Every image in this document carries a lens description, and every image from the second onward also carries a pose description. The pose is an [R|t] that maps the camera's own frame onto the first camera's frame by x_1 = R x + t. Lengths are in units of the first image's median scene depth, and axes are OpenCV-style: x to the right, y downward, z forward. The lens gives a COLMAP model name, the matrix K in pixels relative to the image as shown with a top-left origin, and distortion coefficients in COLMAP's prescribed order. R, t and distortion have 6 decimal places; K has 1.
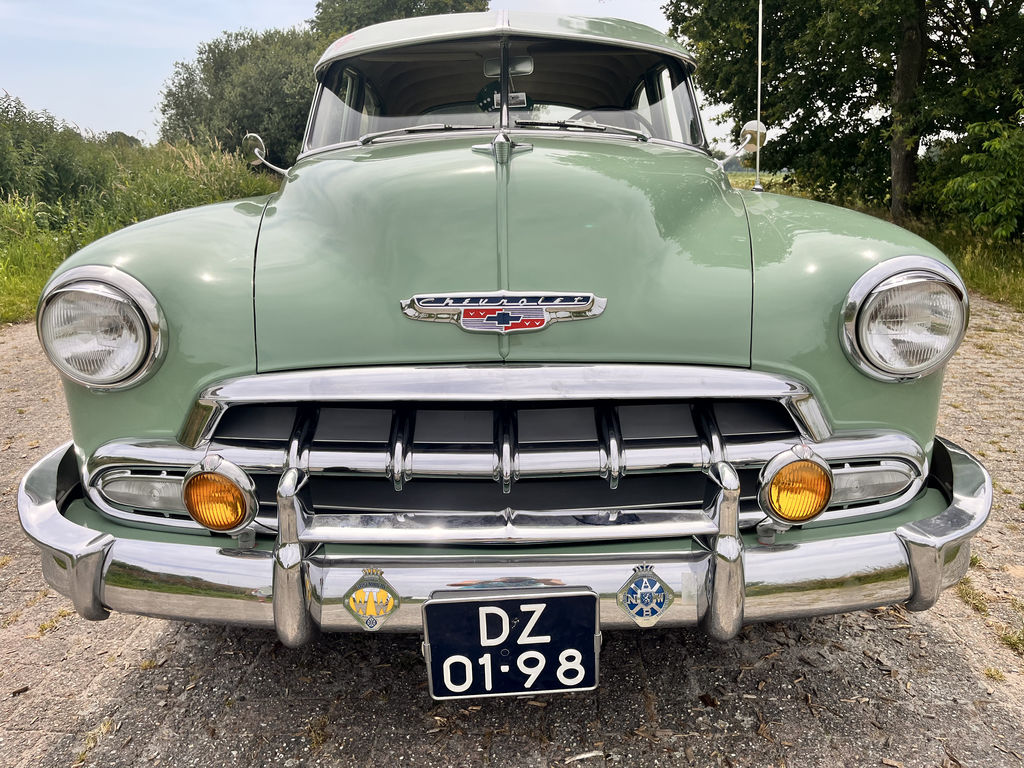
lens RADIAL K [[893.3, 0, 512.0], [0, 893.3, 384.0], [0, 0, 1]] dist [0.008890, -0.016952]
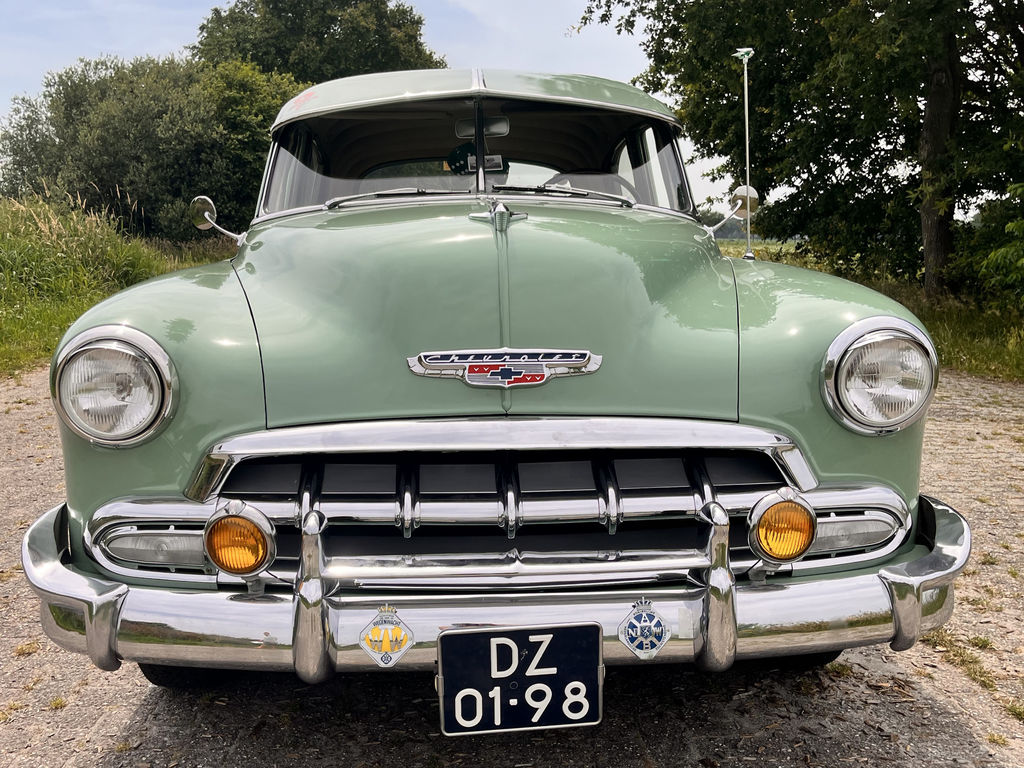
lens RADIAL K [[1174.9, 0, 512.0], [0, 1174.9, 384.0], [0, 0, 1]] dist [-0.004490, 0.032622]
pose [[0.998707, -0.002808, 0.050757, -0.068927], [0.008352, 0.993969, -0.109343, 0.085541], [-0.050144, 0.109626, 0.992707, -0.360850]]
